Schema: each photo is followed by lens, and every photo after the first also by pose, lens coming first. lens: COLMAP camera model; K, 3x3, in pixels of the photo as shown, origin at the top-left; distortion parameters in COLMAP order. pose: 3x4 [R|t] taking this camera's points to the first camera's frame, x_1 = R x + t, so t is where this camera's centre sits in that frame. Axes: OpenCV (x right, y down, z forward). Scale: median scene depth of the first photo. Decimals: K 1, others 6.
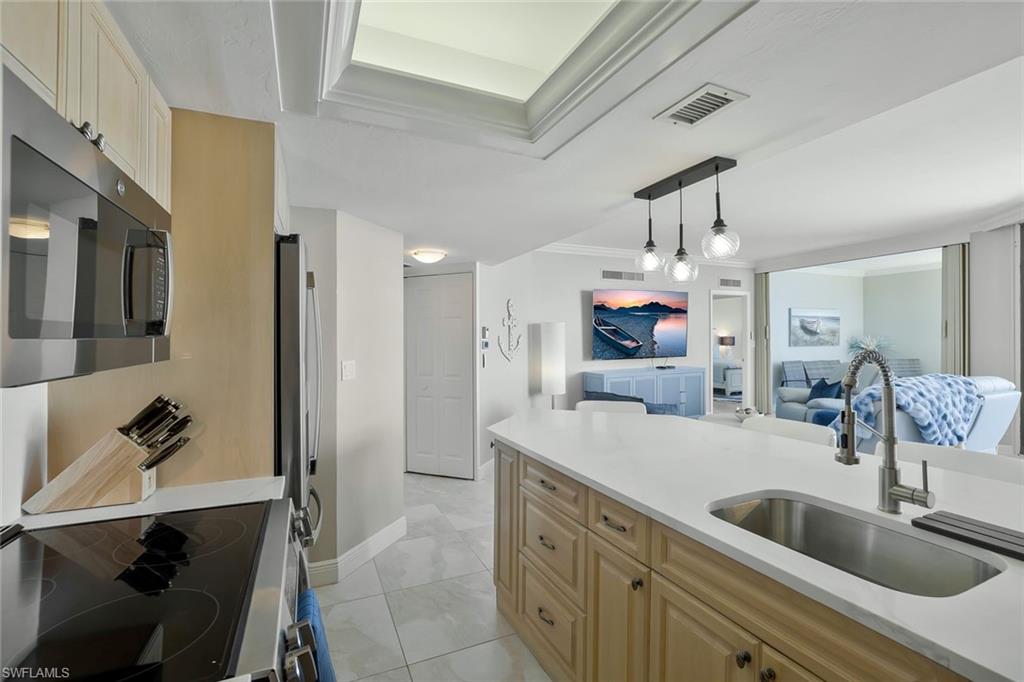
lens RADIAL K [[451.1, 0, 505.2], [0, 451.1, 347.7], [0, 0, 1]] dist [-0.002834, -0.000180]
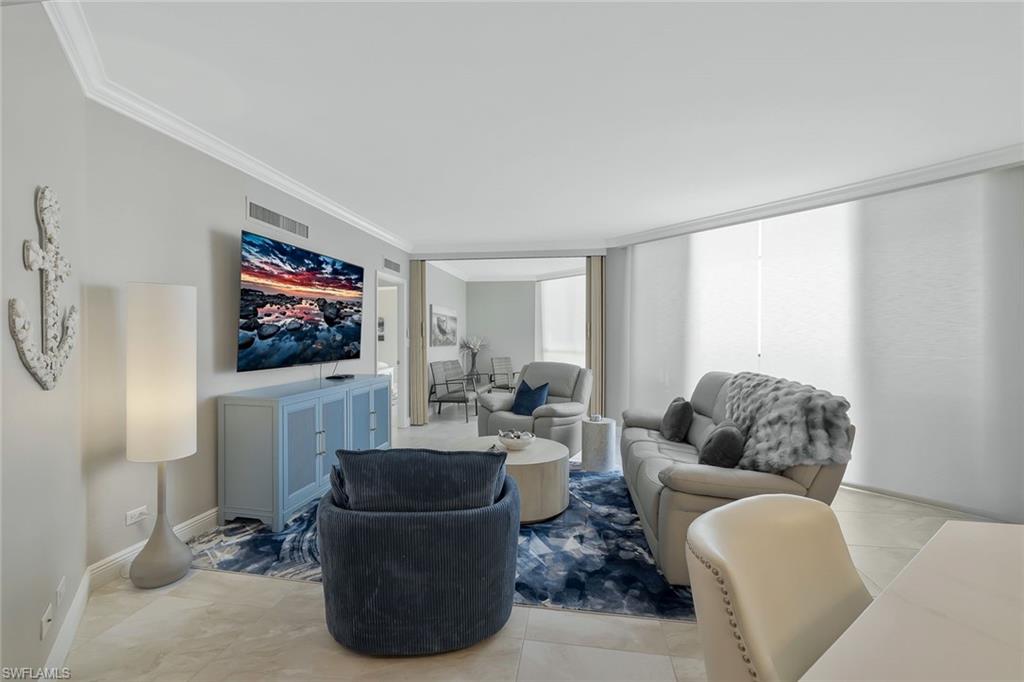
lens RADIAL K [[451.1, 0, 505.2], [0, 451.1, 347.7], [0, 0, 1]] dist [-0.002834, -0.000180]
pose [[0.556806, 0.001894, 0.830641, -0.051802], [-0.001512, 0.999998, -0.001267, 0.001405], [-0.830641, -0.000551, 0.556807, 0.434002]]
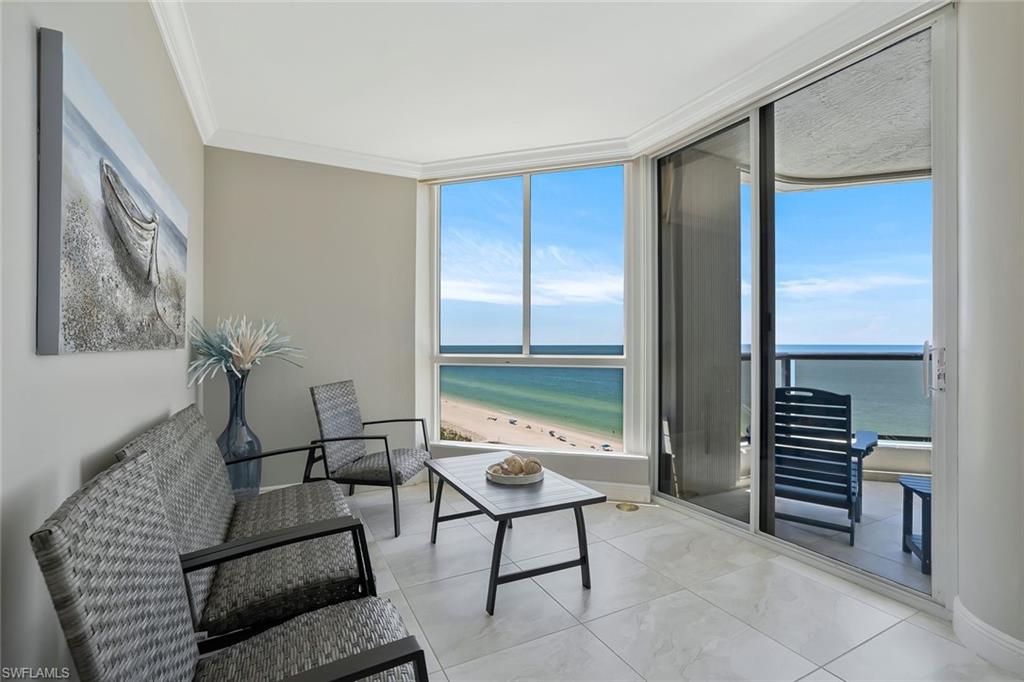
lens RADIAL K [[451.1, 0, 505.2], [0, 451.1, 347.7], [0, 0, 1]] dist [-0.002834, -0.000180]
pose [[-0.053590, 0.007324, 0.998536, 0.600484], [-0.000299, 0.999973, -0.007351, -0.004193], [-0.998563, -0.000692, -0.053587, 1.049835]]
